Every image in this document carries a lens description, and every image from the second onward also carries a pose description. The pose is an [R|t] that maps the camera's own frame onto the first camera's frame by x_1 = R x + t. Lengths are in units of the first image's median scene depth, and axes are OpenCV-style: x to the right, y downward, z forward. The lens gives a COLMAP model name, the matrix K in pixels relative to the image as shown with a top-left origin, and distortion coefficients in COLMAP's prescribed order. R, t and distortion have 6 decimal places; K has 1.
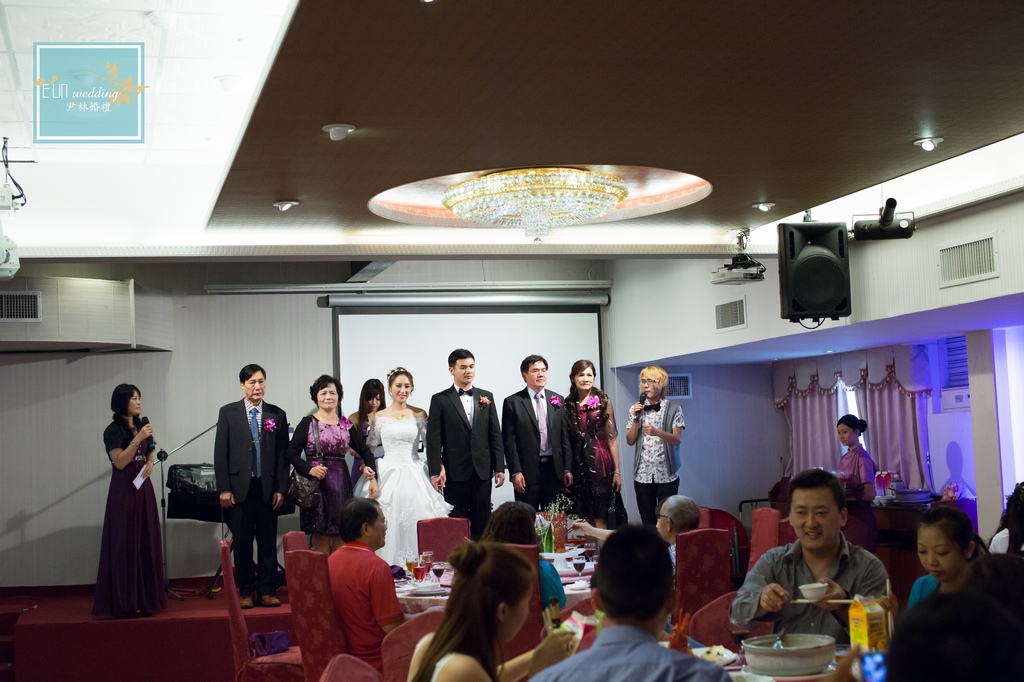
lens RADIAL K [[1358.4, 0, 512.0], [0, 1358.4, 341.0], [0, 0, 1]] dist [-0.195259, 0.015807]
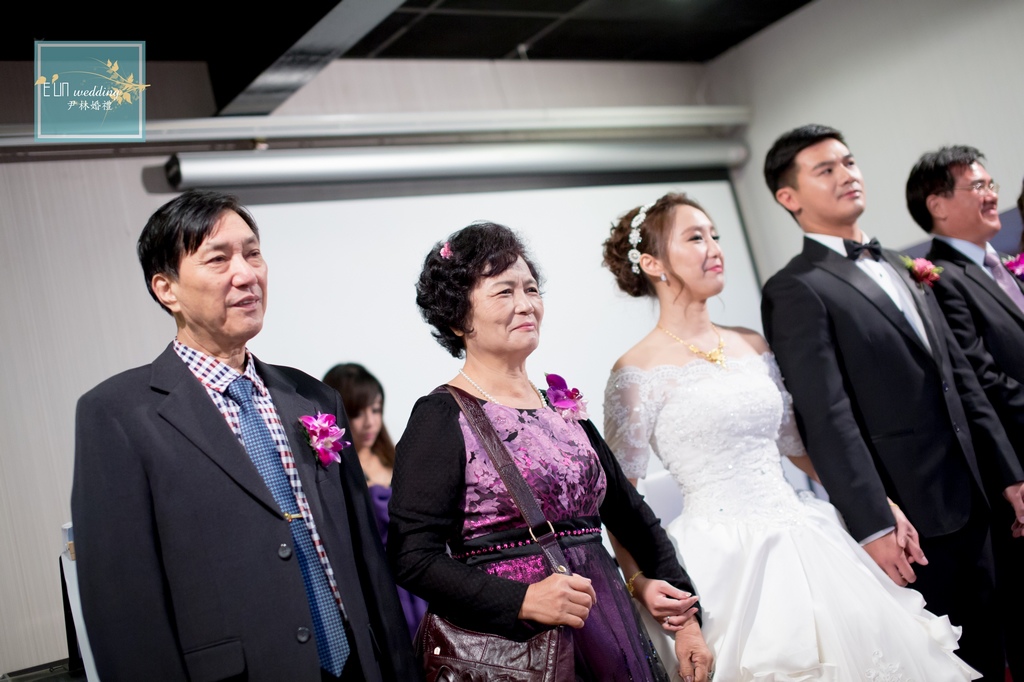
lens RADIAL K [[1358.4, 0, 512.0], [0, 1358.4, 341.0], [0, 0, 1]] dist [-0.195259, 0.015807]
pose [[0.917834, -0.139683, 0.371577, -0.226352], [0.180762, 0.980434, -0.077937, 0.068003], [-0.353420, 0.138700, 0.925125, 0.764830]]
